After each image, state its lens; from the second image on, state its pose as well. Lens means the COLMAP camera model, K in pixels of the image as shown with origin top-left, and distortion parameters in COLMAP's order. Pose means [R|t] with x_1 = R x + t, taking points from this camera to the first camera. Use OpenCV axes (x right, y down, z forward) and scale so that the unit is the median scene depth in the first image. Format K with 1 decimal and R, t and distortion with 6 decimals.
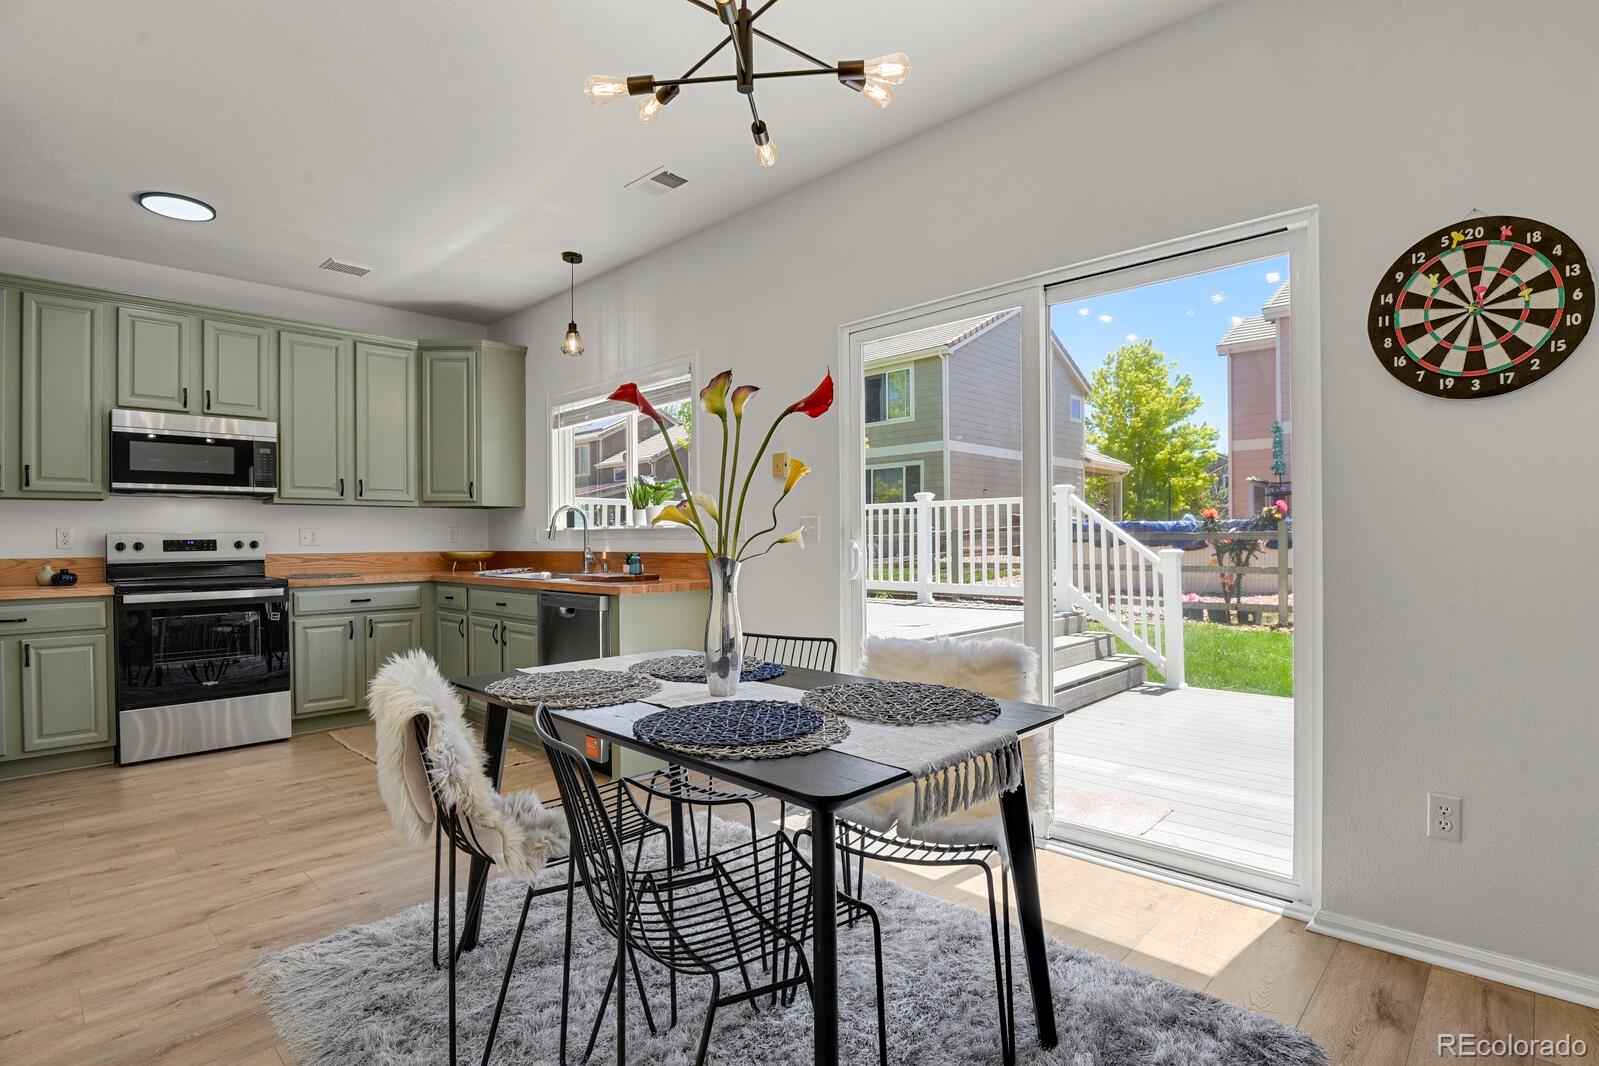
lens RADIAL K [[779.9, 0, 802.8], [0, 779.9, 538.8], [0, 0, 1]] dist [-0.022428, -0.005524]
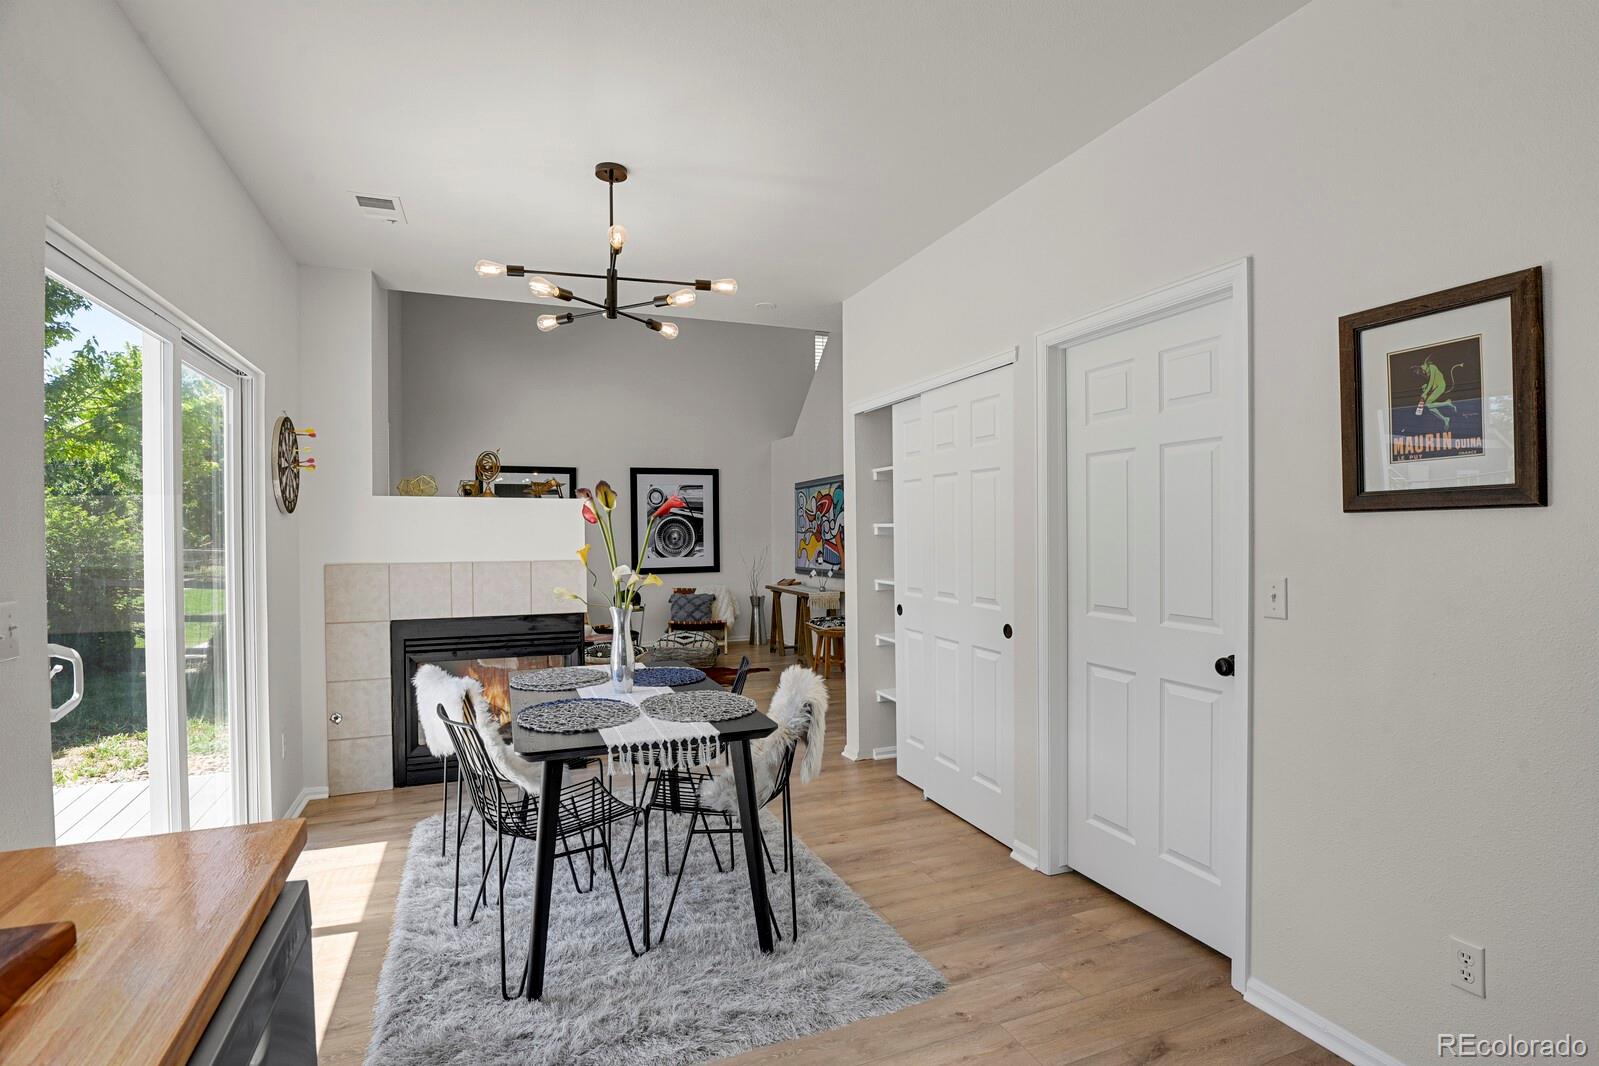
lens RADIAL K [[779.9, 0, 802.8], [0, 779.9, 538.8], [0, 0, 1]] dist [-0.022428, -0.005524]
pose [[-0.912684, 0.012663, 0.408470, -0.456386], [0.016095, 0.999858, 0.004965, -0.048028], [-0.408349, 0.011105, -0.912758, 0.963852]]
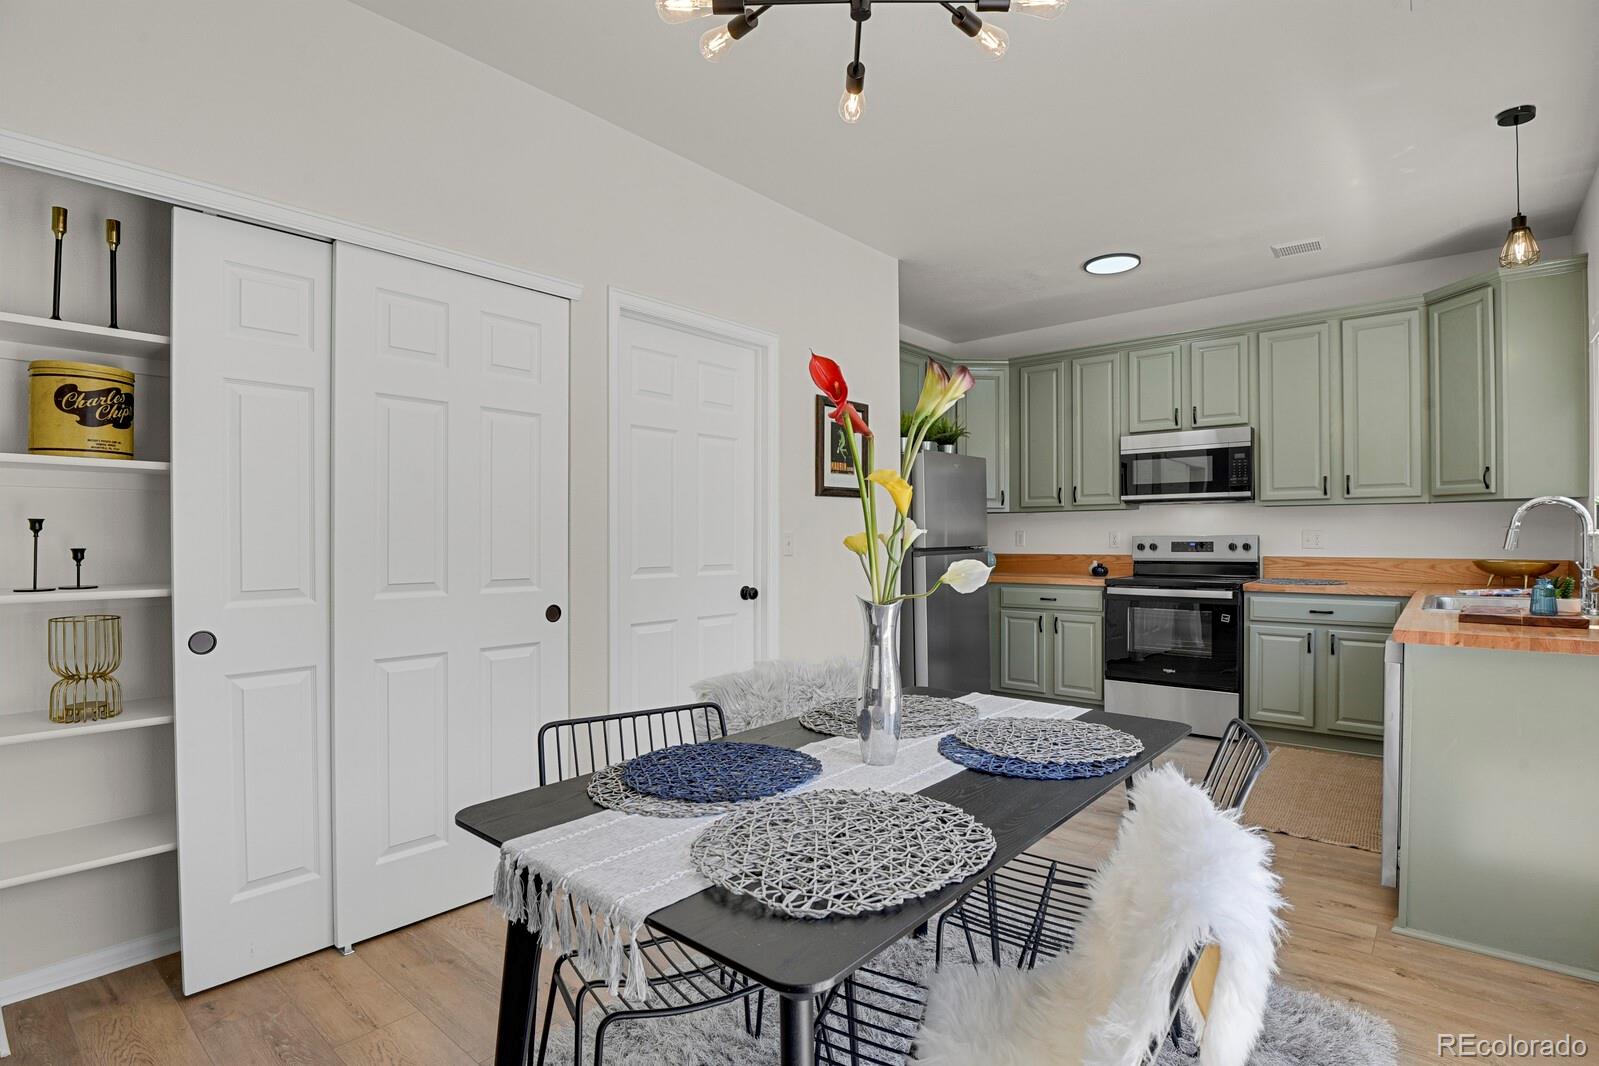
lens RADIAL K [[779.9, 0, 802.8], [0, 779.9, 538.8], [0, 0, 1]] dist [-0.022428, -0.005524]
pose [[0.059766, 0.012547, -0.998134, 0.299858], [0.003402, 0.999913, 0.012773, -0.019629], [0.998207, -0.004159, 0.059718, 0.367749]]
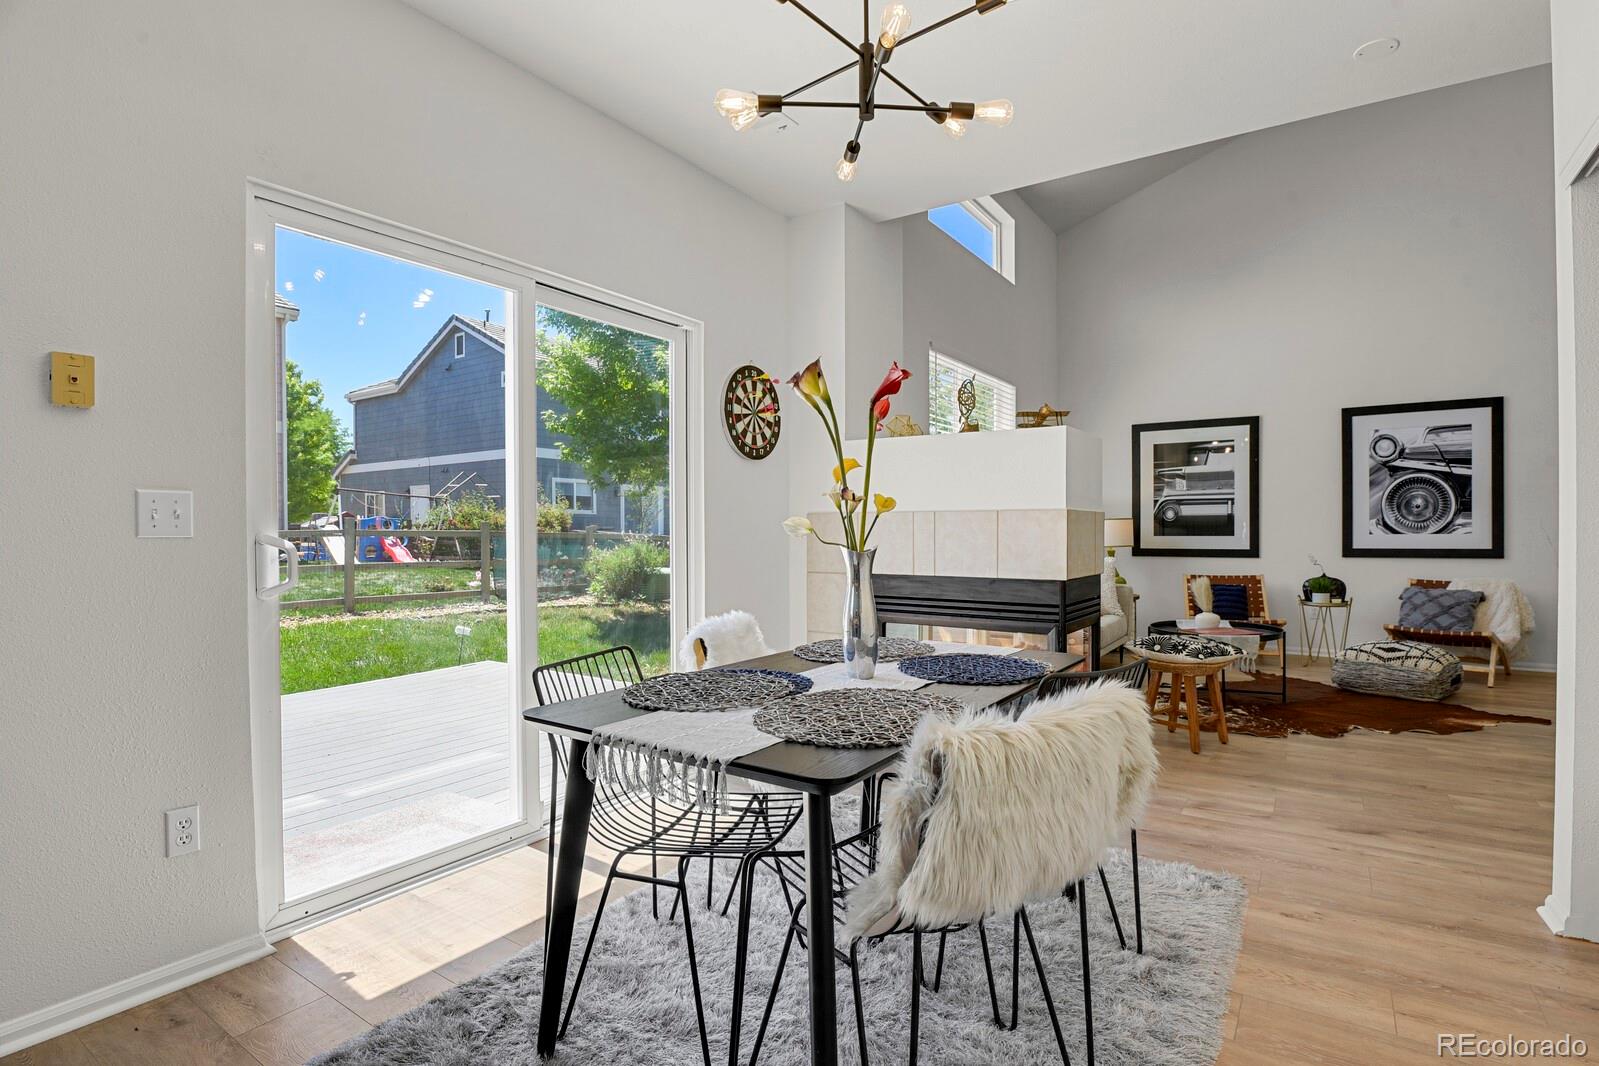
lens RADIAL K [[779.9, 0, 802.8], [0, 779.9, 538.8], [0, 0, 1]] dist [-0.022428, -0.005524]
pose [[-0.172981, -0.002921, 0.984921, -0.470622], [0.005968, 0.999974, 0.004013, 0.004029], [-0.984907, 0.006572, -0.172959, 0.529703]]
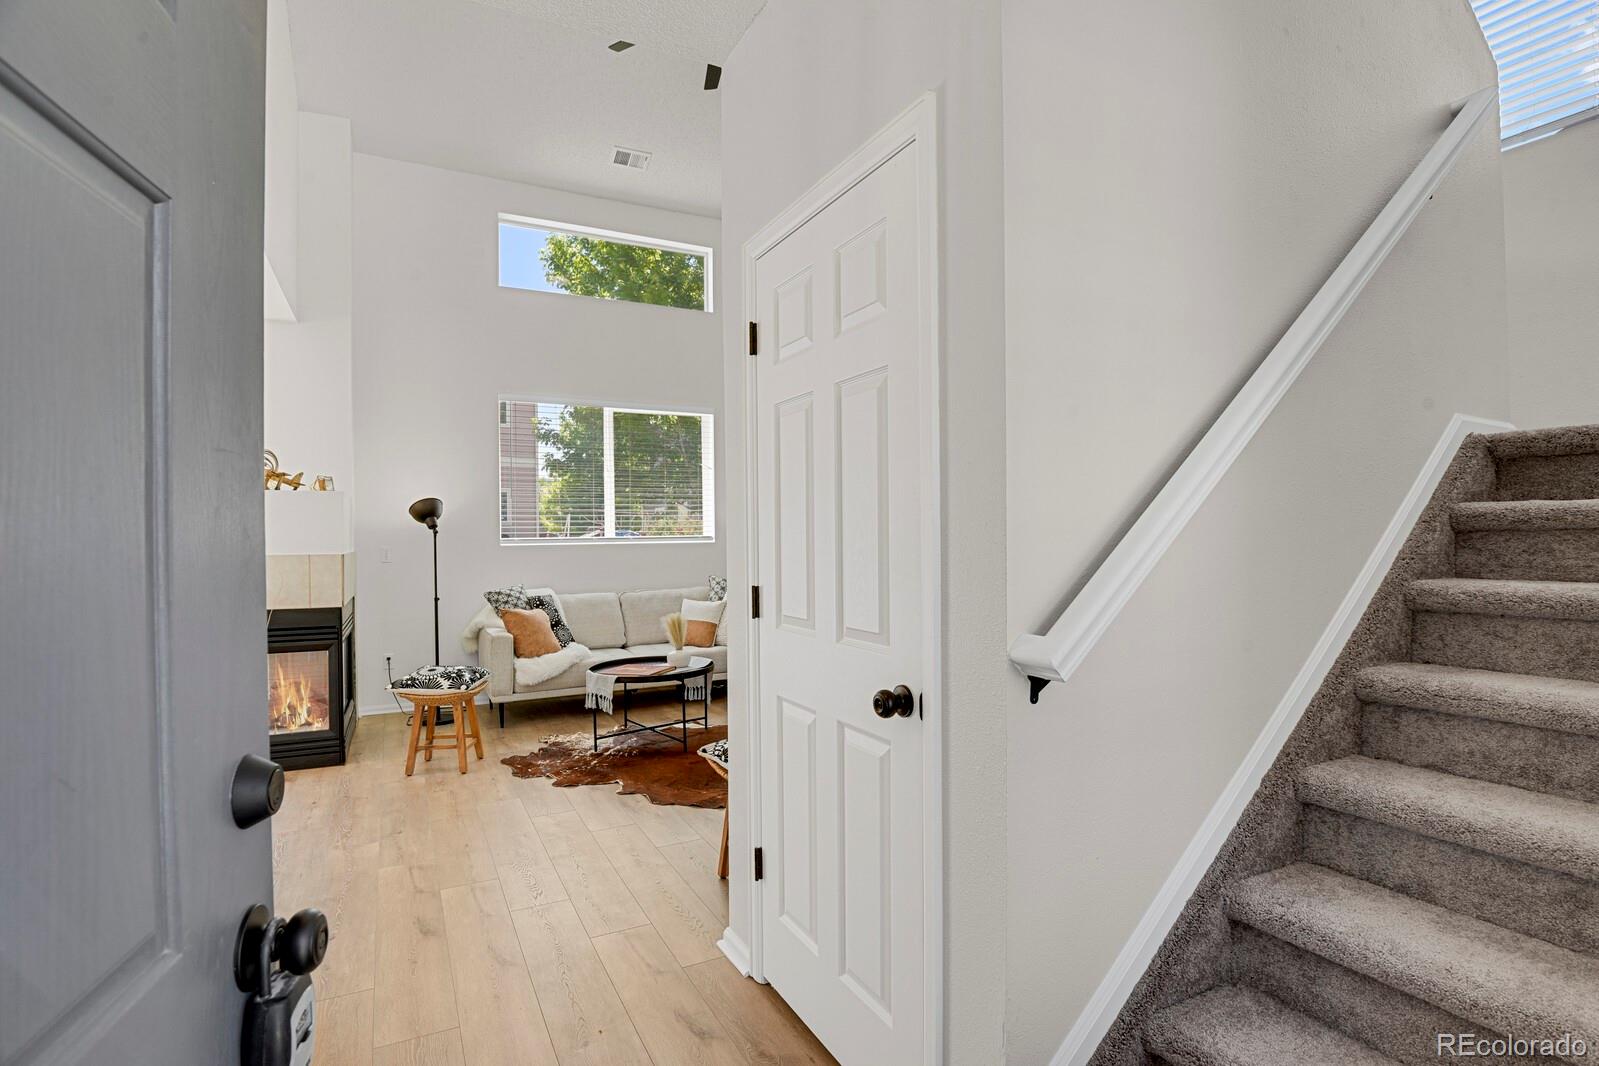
lens RADIAL K [[779.9, 0, 802.8], [0, 779.9, 538.8], [0, 0, 1]] dist [-0.022428, -0.005524]
pose [[0.314292, 0.001928, 0.949324, -0.438497], [0.006266, 0.999972, -0.004105, -0.032011], [-0.949306, 0.007239, 0.314271, -0.820502]]
